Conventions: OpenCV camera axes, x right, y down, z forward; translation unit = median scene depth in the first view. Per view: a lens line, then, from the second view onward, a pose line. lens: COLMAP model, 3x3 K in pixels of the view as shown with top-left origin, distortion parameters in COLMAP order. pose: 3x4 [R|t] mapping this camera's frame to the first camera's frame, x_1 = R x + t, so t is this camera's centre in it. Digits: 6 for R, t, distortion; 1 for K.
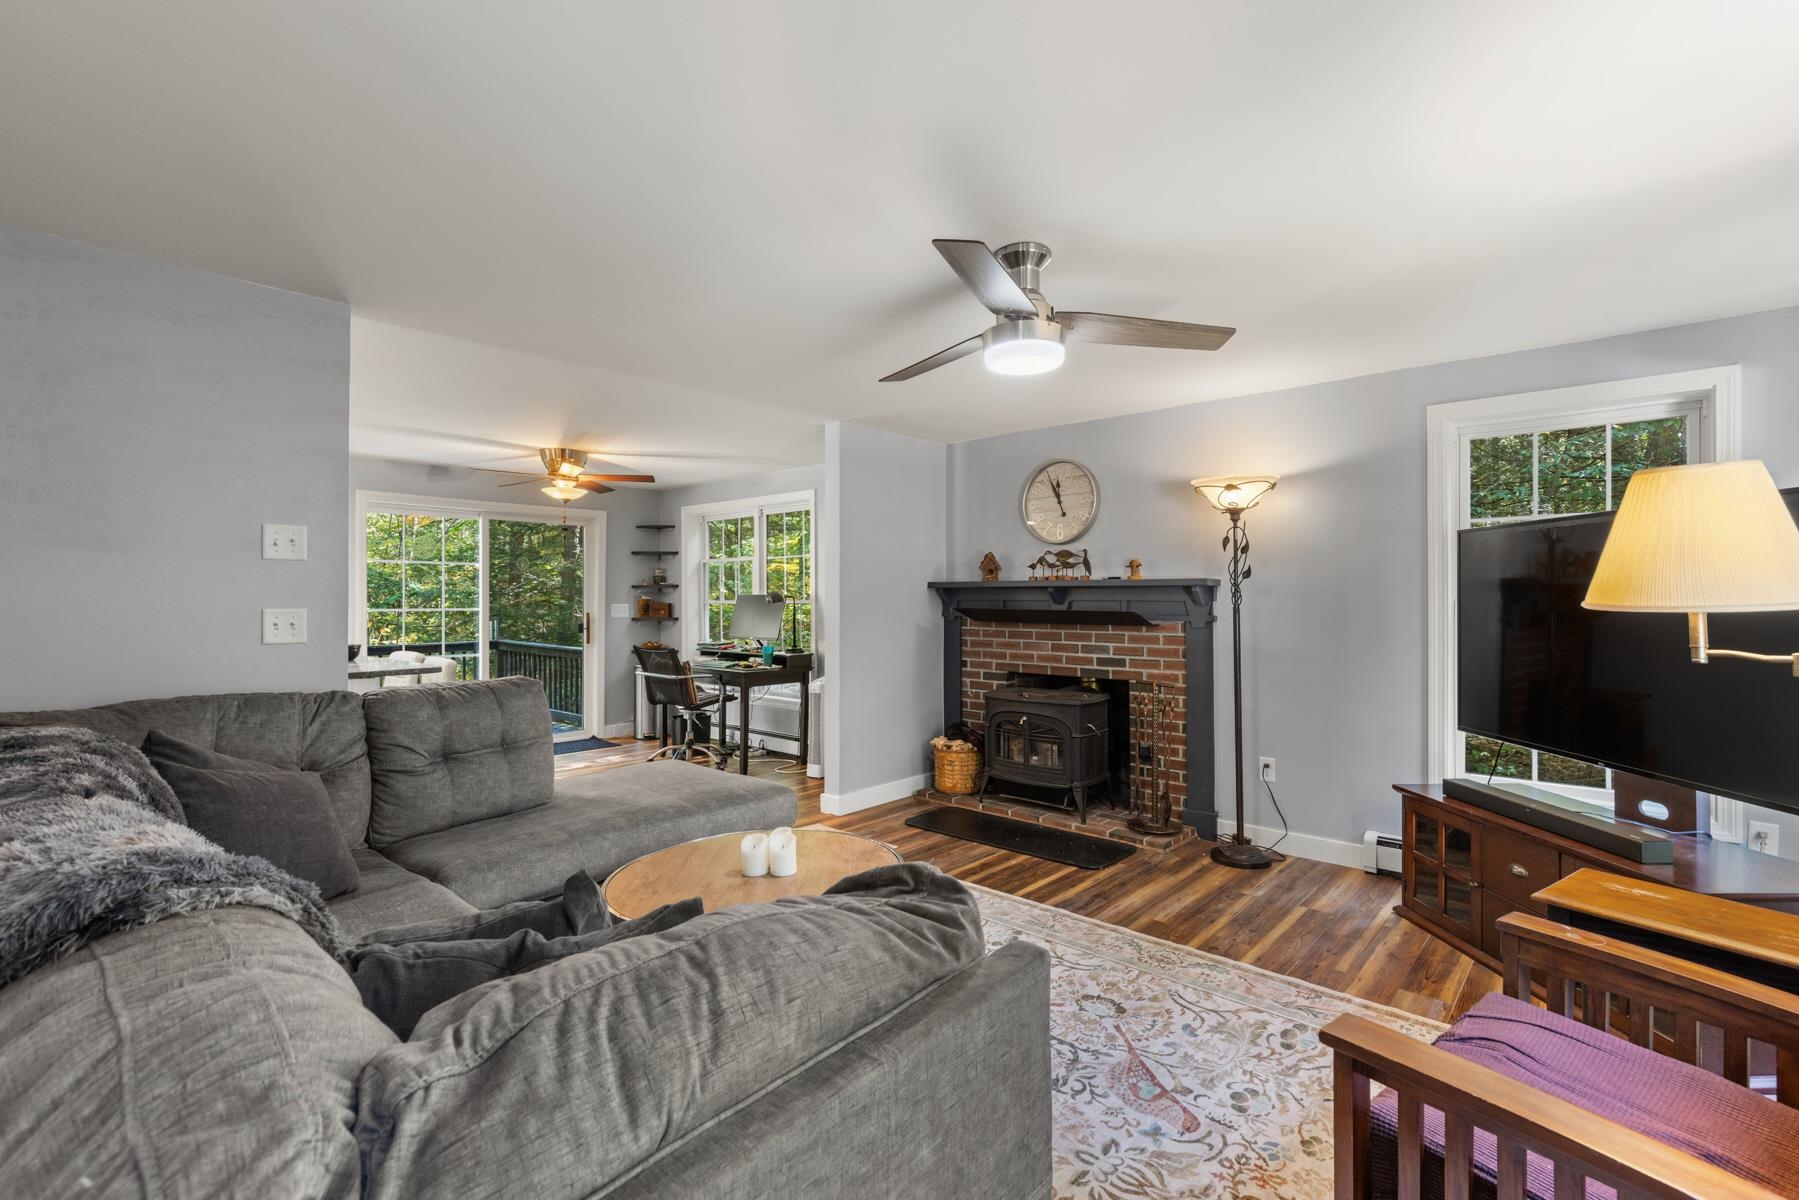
lens RADIAL K [[800.5, 0, 899.5], [0, 800.5, 600.0], [0, 0, 1]] dist [0.001247, 0.000060]
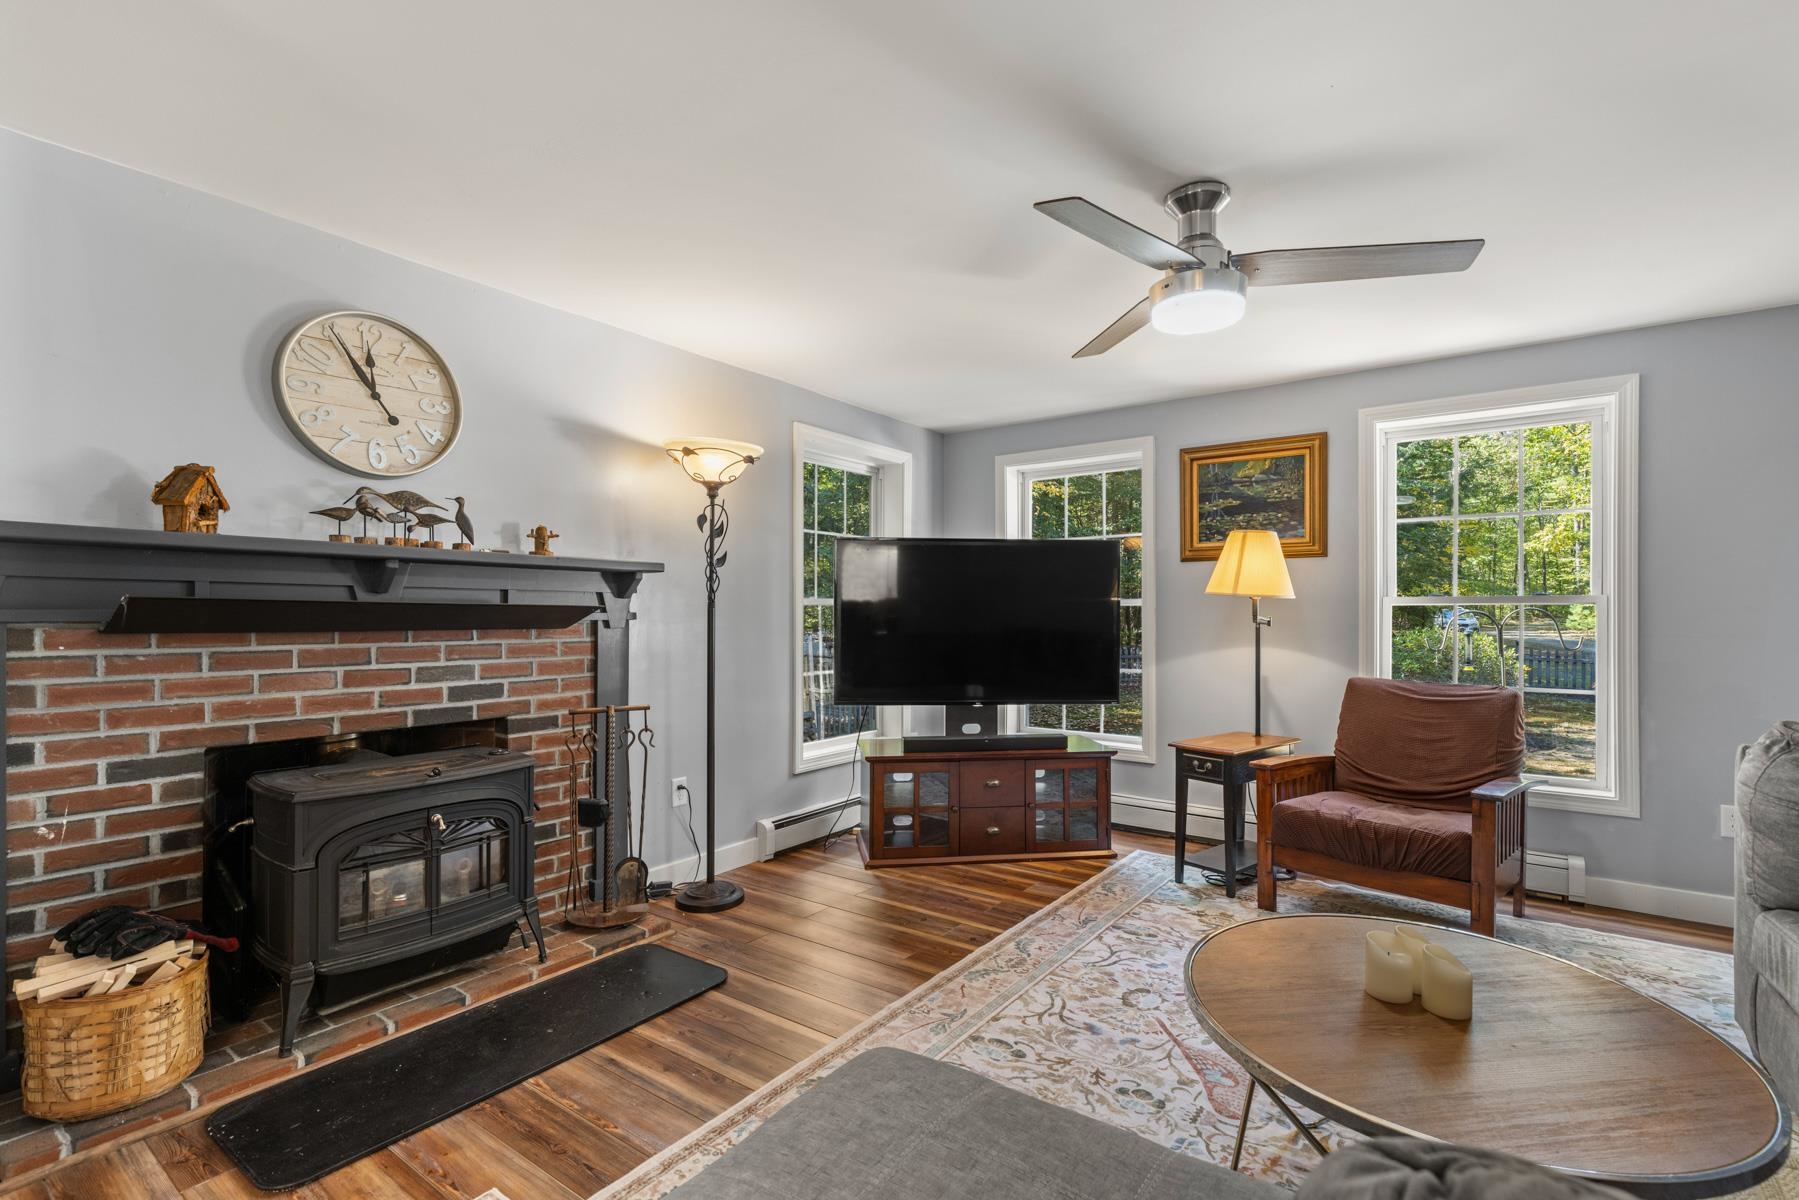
lens RADIAL K [[836.6, 0, 902.2], [0, 836.6, 618.9], [0, 0, 1]] dist [0.002299, 0.000234]
pose [[-0.113653, -0.011576, 0.993453, -0.409720], [-0.004565, 0.999928, 0.011129, 0.015310], [-0.993510, -0.003270, -0.113697, 0.786630]]
